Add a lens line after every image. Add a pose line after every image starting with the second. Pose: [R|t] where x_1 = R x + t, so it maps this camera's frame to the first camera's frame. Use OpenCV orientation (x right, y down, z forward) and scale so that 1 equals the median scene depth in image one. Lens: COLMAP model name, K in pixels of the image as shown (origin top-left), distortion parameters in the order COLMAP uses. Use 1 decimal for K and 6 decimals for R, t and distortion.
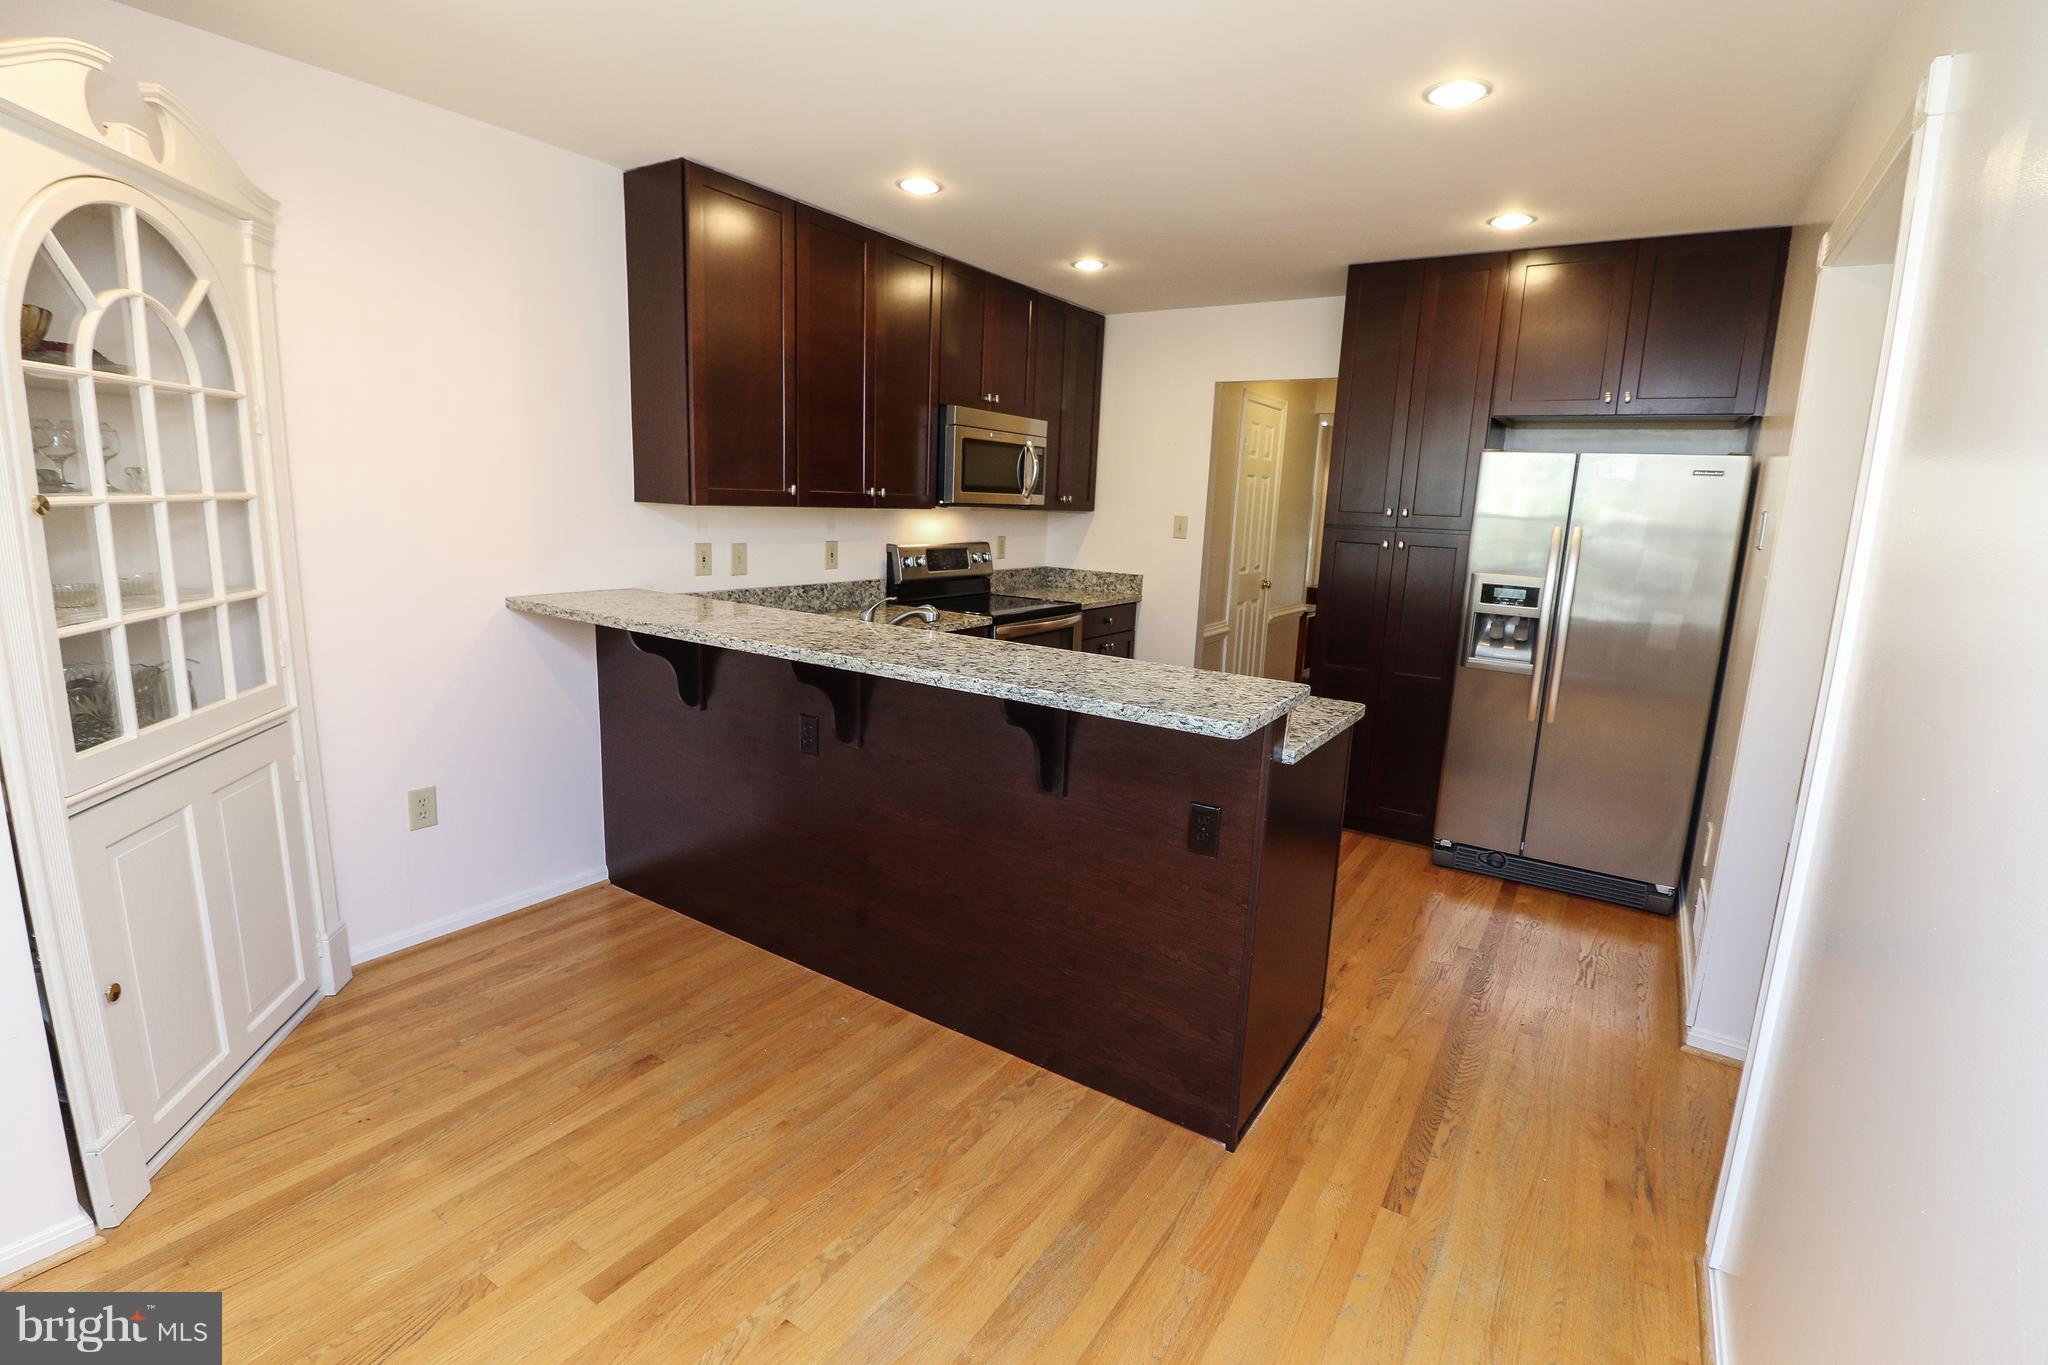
lens RADIAL K [[939.5, 0, 1023.5], [0, 939.5, 666.3], [0, 0, 1]] dist [0.001013, -0.014772]
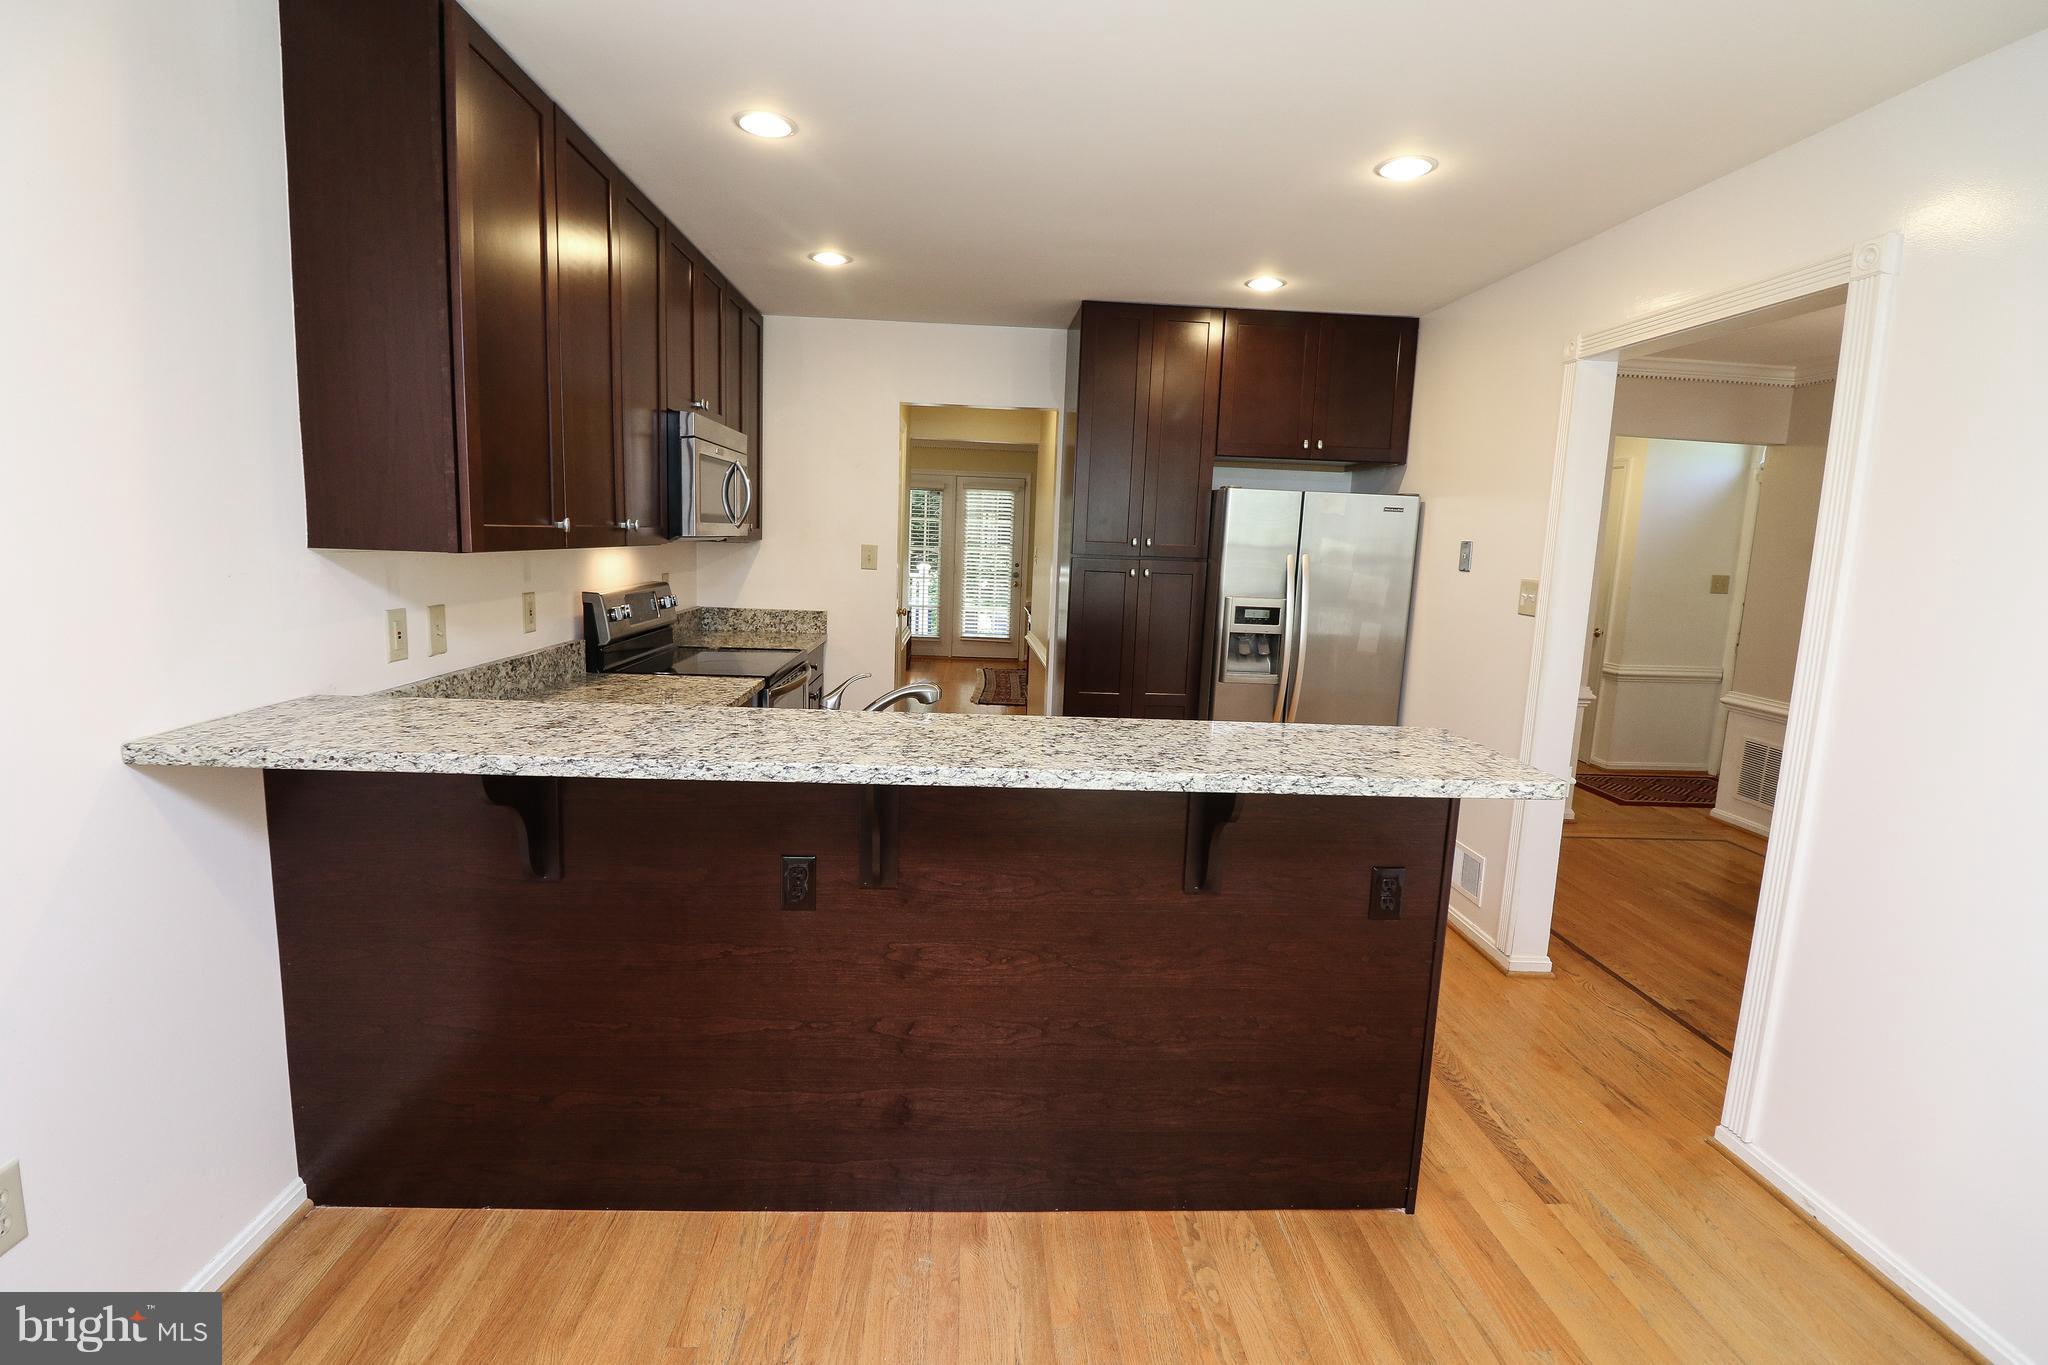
lens RADIAL K [[939.5, 0, 1023.5], [0, 939.5, 666.3], [0, 0, 1]] dist [0.001013, -0.014772]
pose [[0.806359, -0.090807, 0.584413, -0.361691], [0.099573, 0.994882, 0.017198, -0.060933], [-0.582984, 0.044324, 0.811274, 0.246028]]
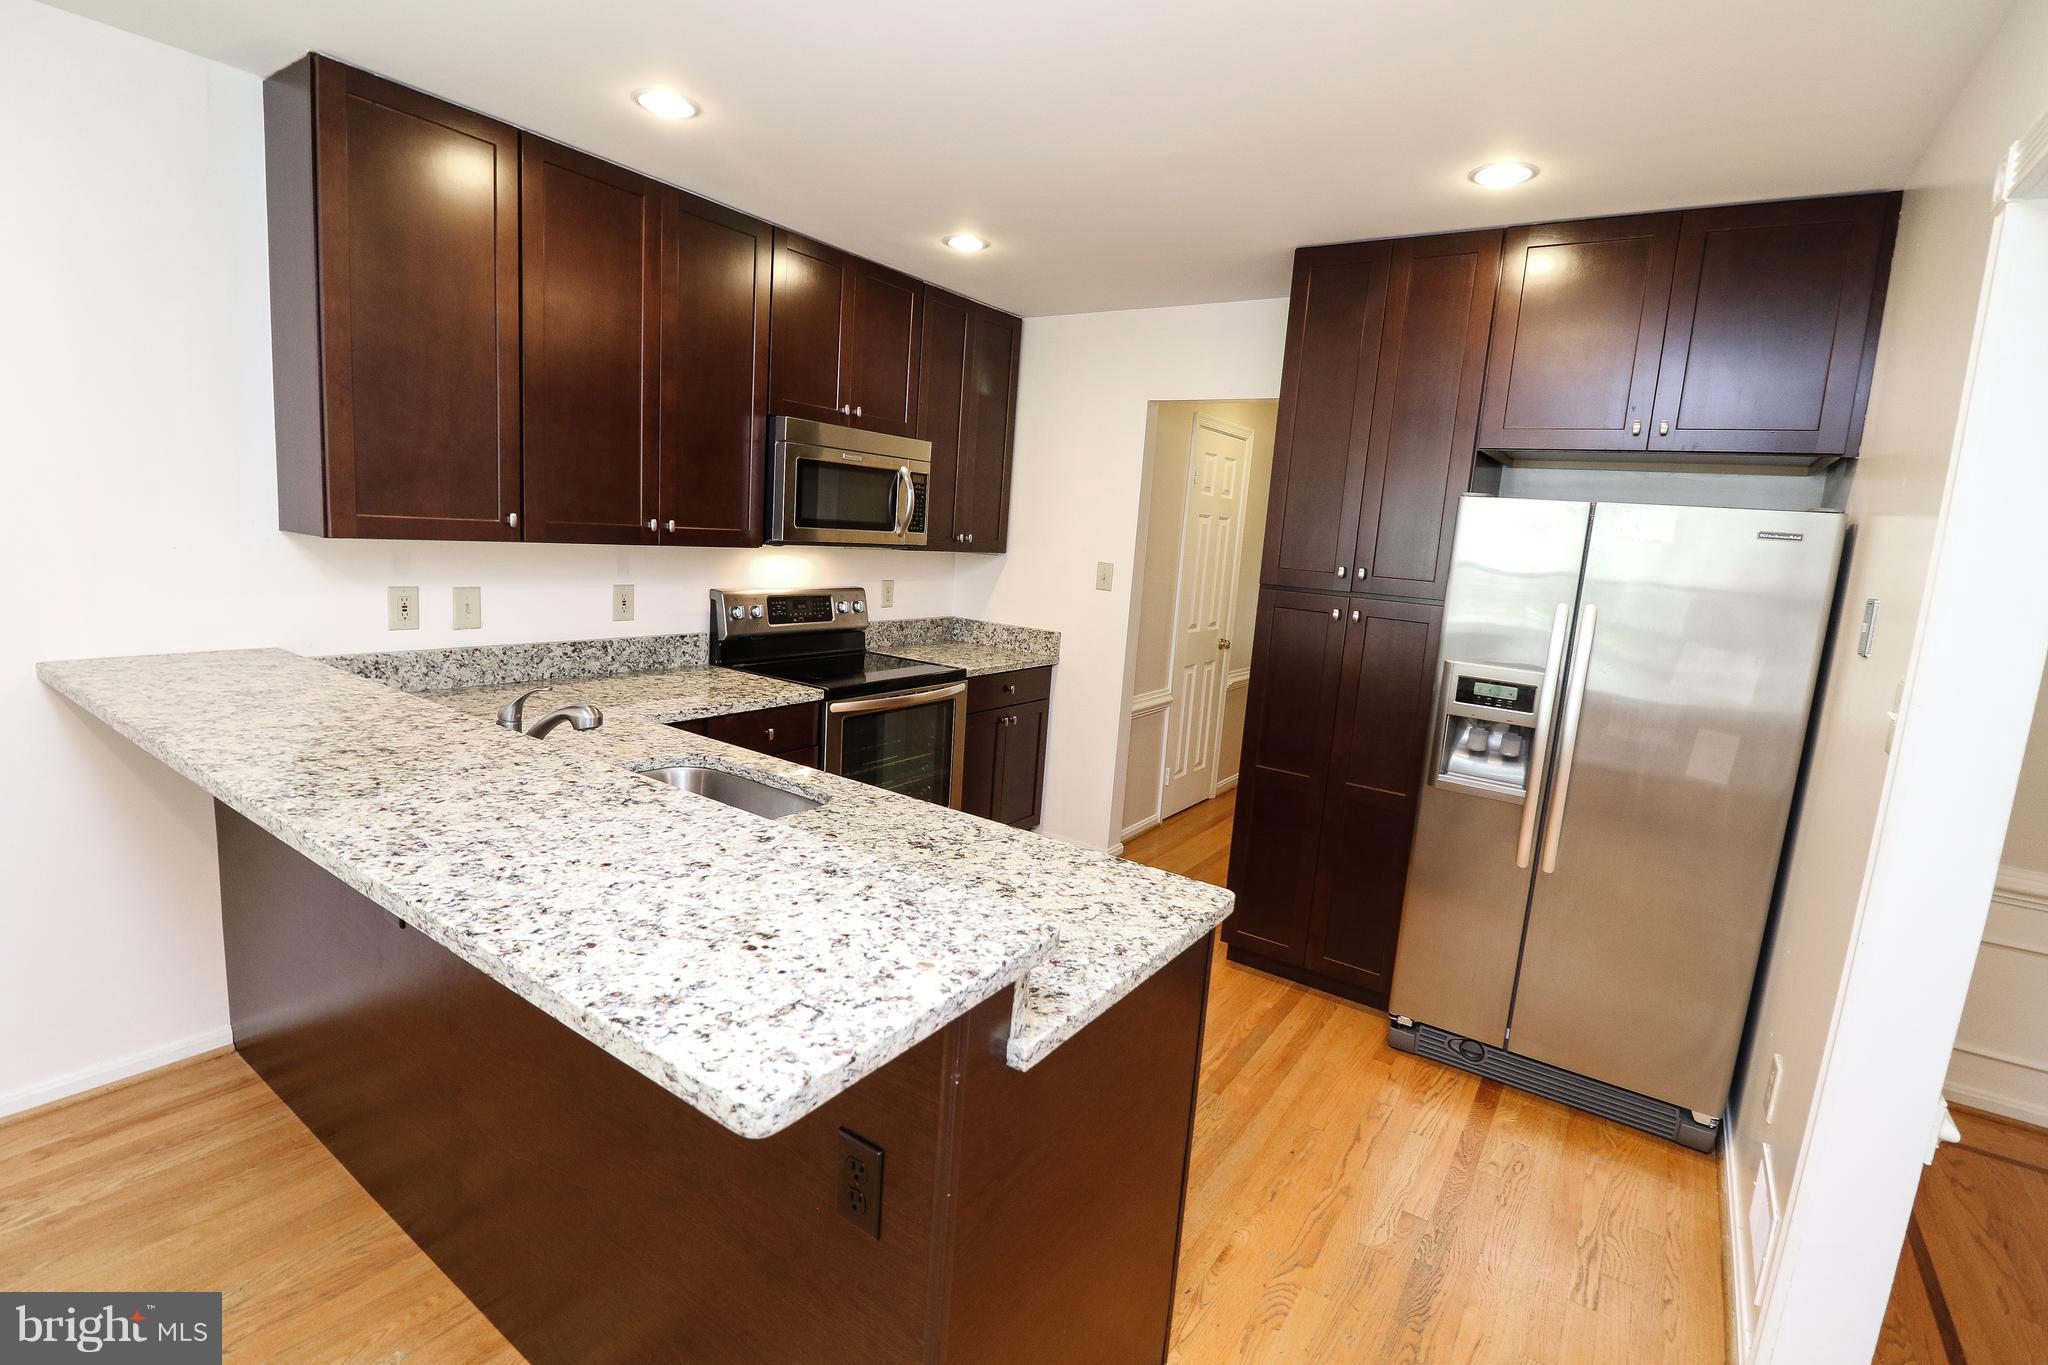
lens RADIAL K [[939.5, 0, 1023.5], [0, 939.5, 666.3], [0, 0, 1]] dist [0.001013, -0.014772]
pose [[0.999236, 0.033742, -0.019724, 0.162549], [-0.034322, 0.998965, -0.029863, -0.061035], [0.018696, 0.030517, 0.999359, 0.259926]]
